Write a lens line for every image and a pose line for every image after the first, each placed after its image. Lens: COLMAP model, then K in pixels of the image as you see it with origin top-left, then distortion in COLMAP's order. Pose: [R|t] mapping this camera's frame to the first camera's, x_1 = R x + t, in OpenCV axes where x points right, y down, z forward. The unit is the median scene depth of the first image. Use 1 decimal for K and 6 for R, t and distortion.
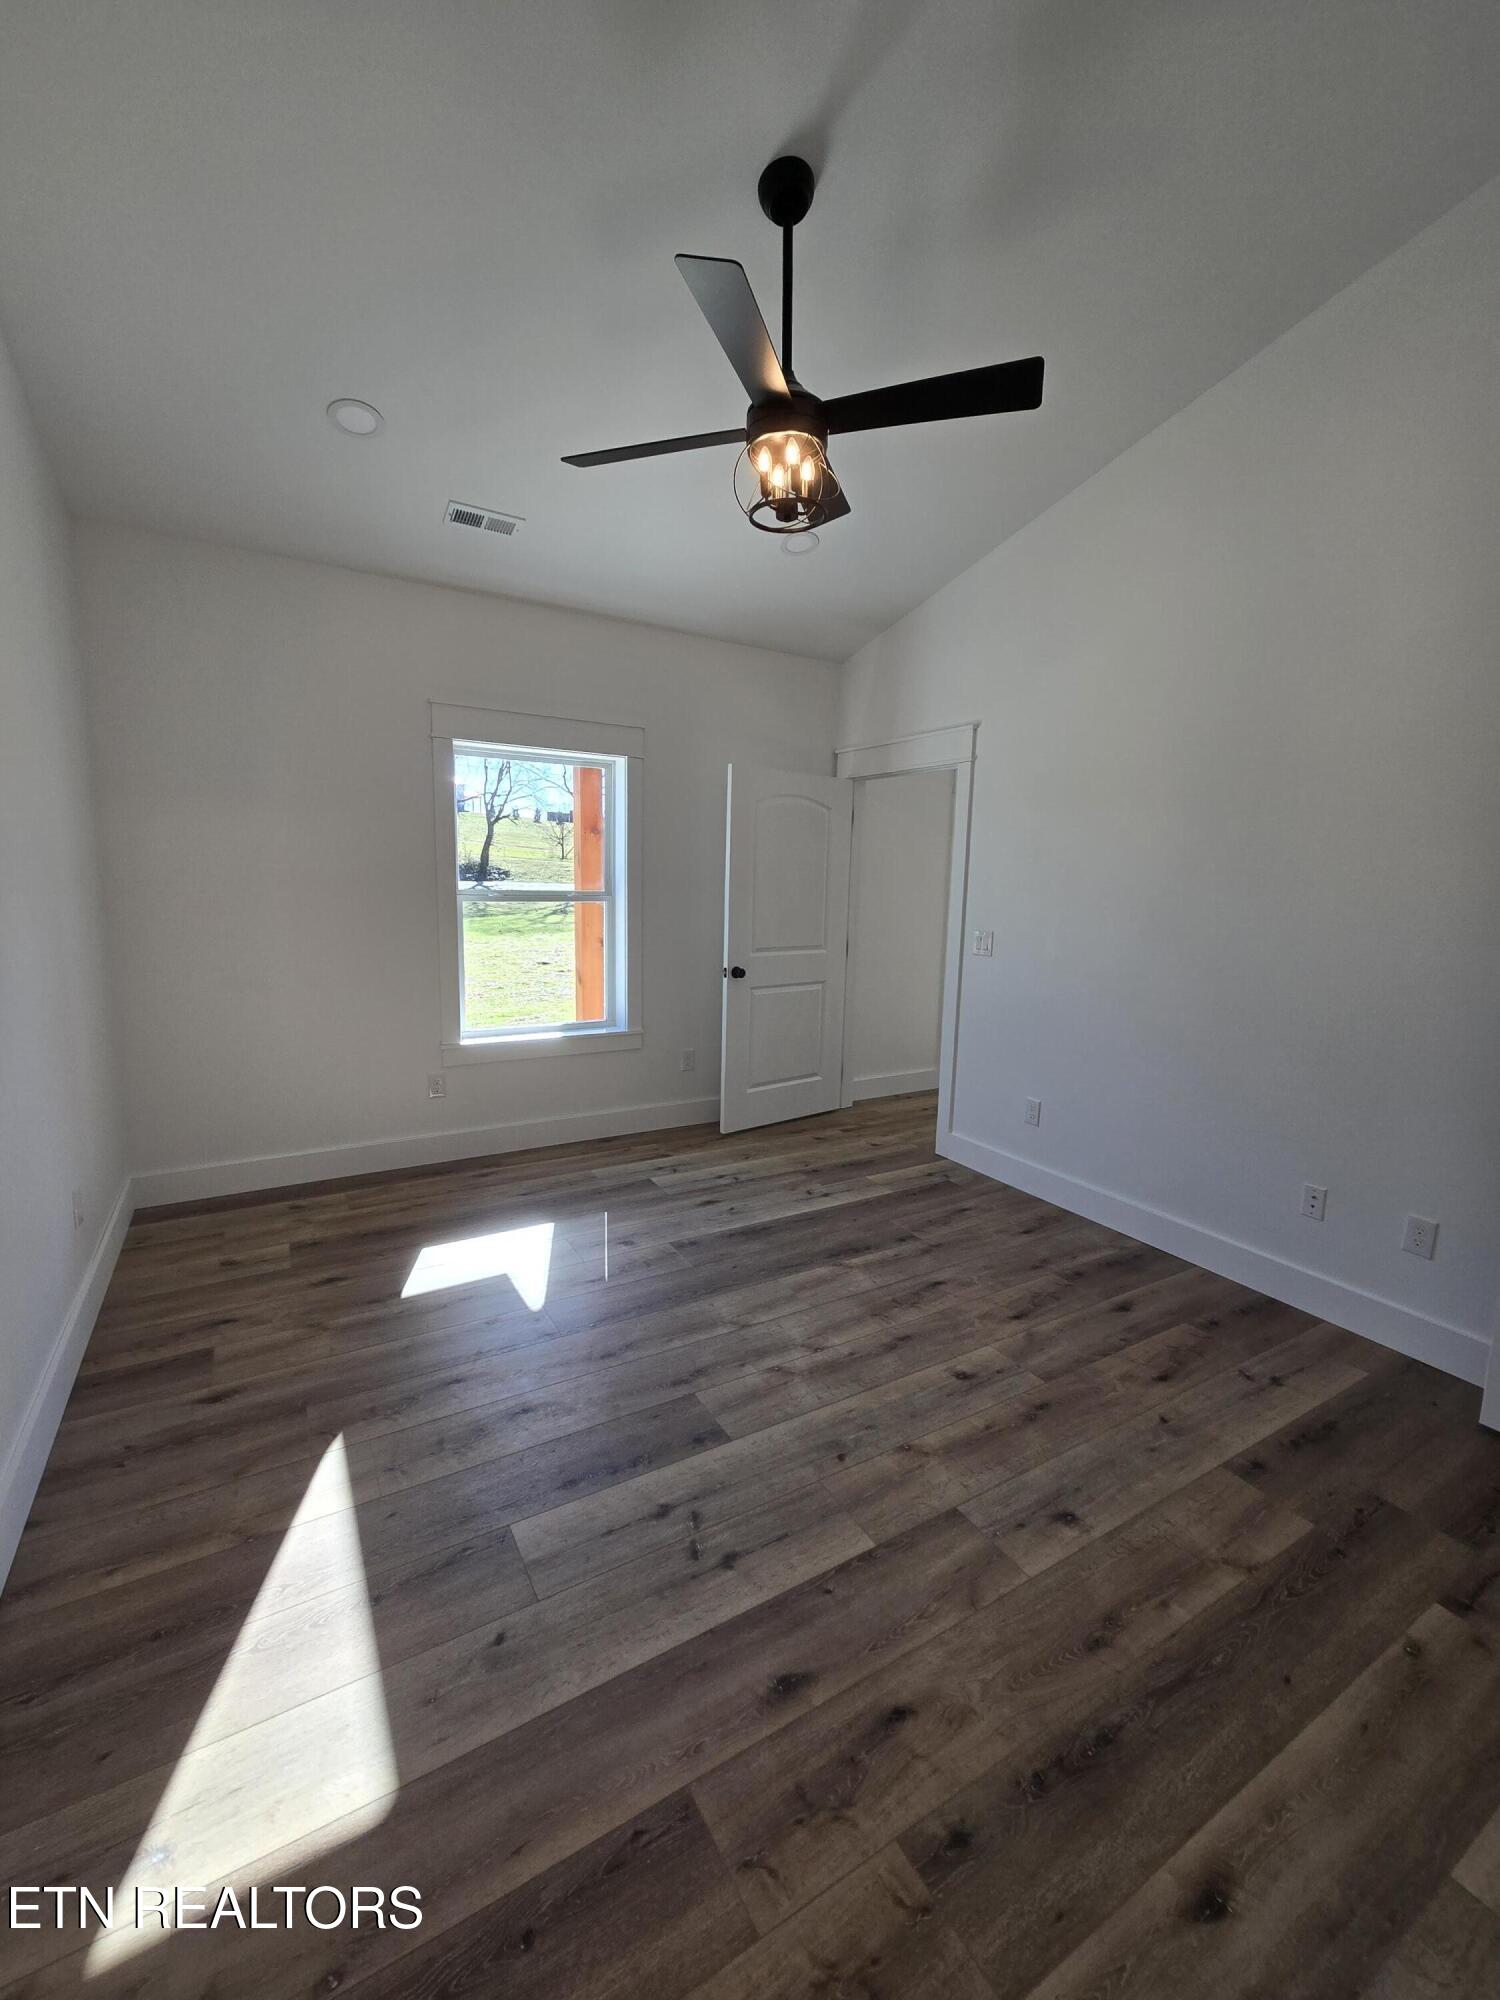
lens RADIAL K [[812.5, 0, 755.5], [0, 812.5, 1004.4], [0, 0, 1]] dist [-0.006091, -0.000402]
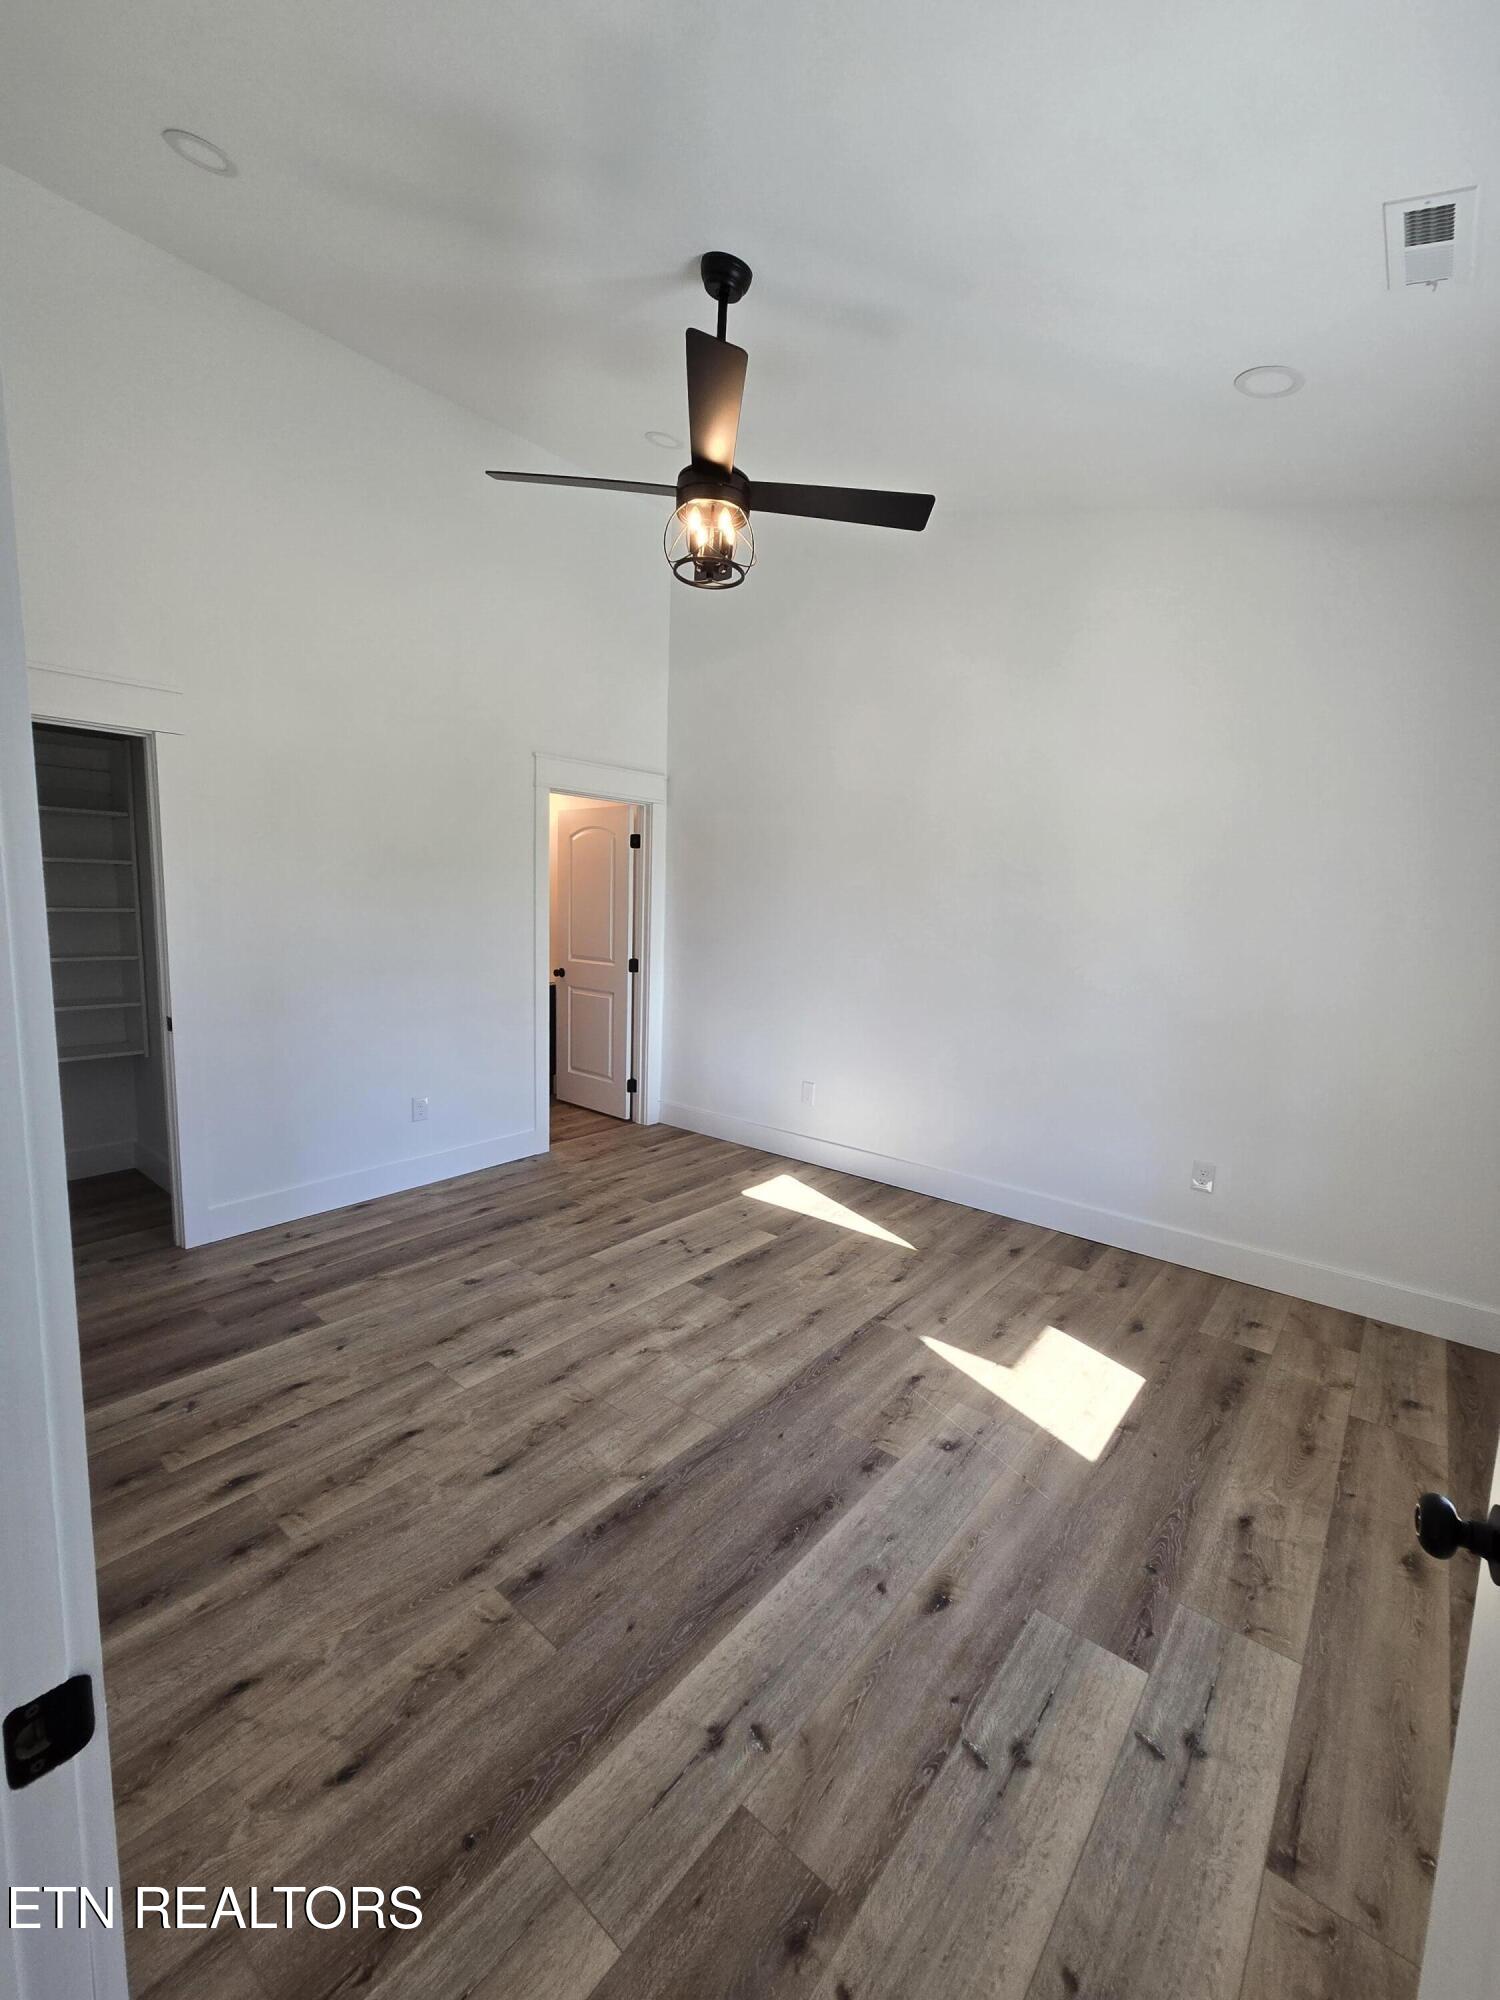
lens RADIAL K [[812.5, 0, 755.5], [0, 812.5, 1004.4], [0, 0, 1]] dist [-0.006091, -0.000402]
pose [[-0.941243, -0.006469, -0.337668, 0.287327], [-0.102691, 0.957960, 0.267896, -0.288008], [0.321739, 0.286830, -0.902337, 1.796449]]
